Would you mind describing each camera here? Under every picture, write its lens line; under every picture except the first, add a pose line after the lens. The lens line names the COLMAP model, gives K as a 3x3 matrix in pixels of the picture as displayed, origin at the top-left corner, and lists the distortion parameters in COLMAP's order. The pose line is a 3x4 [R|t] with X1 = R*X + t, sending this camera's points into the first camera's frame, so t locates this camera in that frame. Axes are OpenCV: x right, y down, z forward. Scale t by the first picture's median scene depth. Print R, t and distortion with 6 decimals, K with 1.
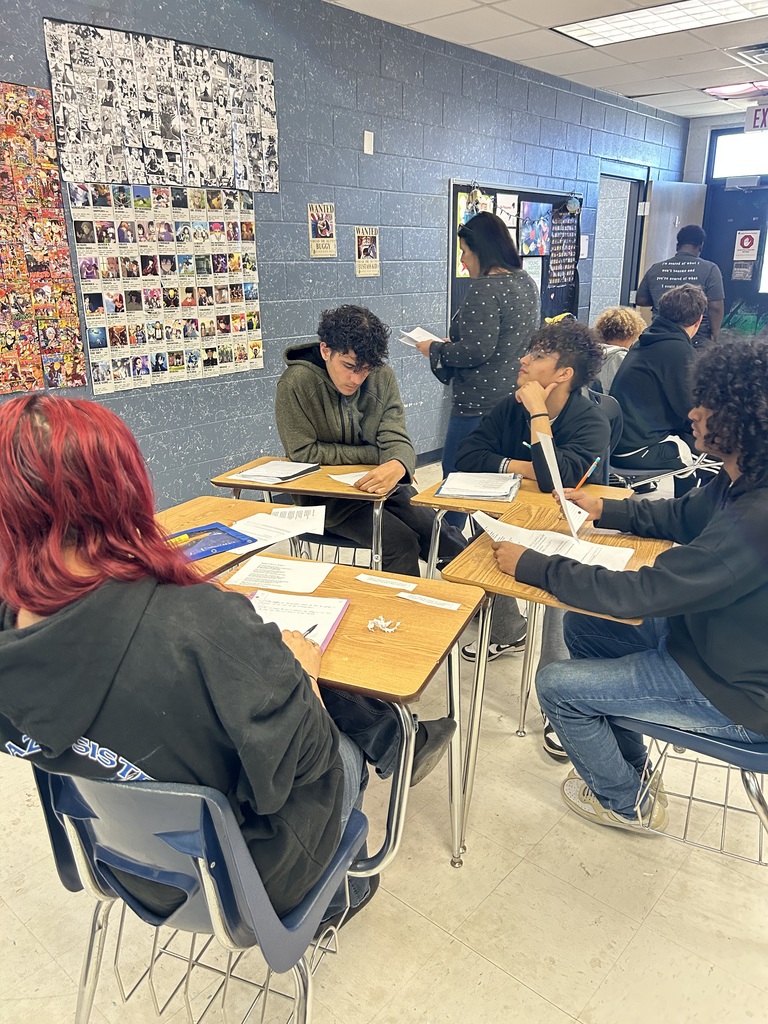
lens RADIAL K [[678.9, 0, 383.4], [0, 678.9, 509.7], [0, 0, 1]] dist [-0.024888, -0.004514]
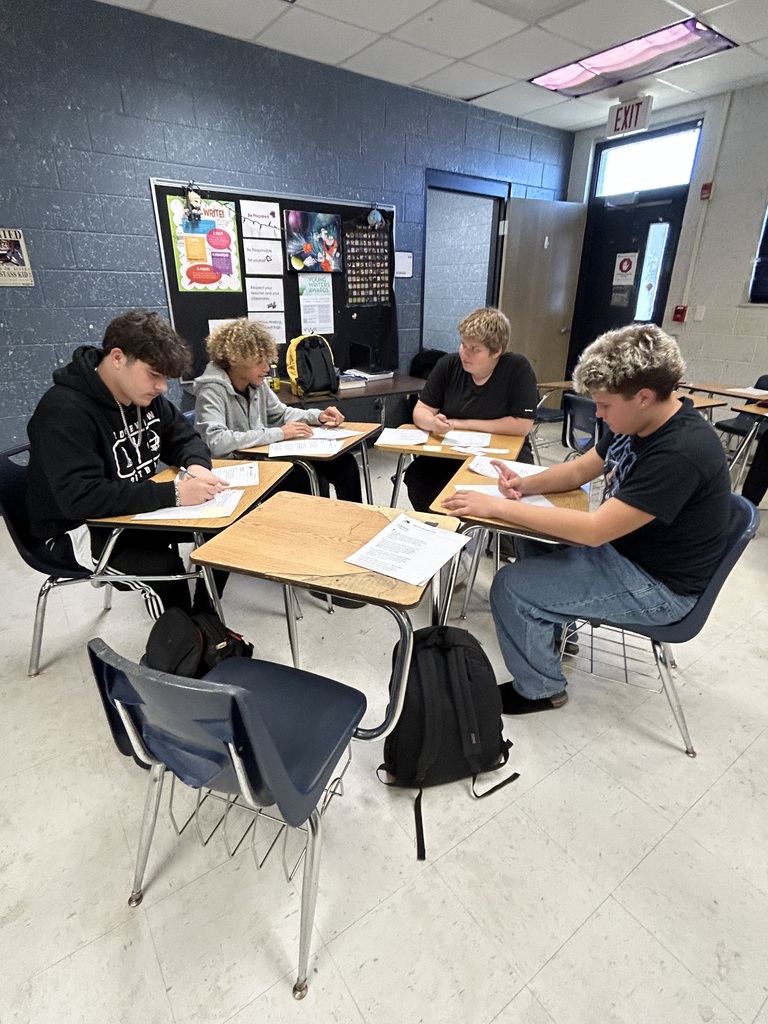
lens RADIAL K [[508.0, 0, 384.3], [0, 508.0, 517.2], [0, 0, 1]] dist [-0.011471, 0.002108]
pose [[0.988312, 0.084836, -0.126658, 0.402295], [-0.074943, 0.993897, 0.080941, -0.086070], [0.132752, -0.070503, 0.988639, 0.251963]]
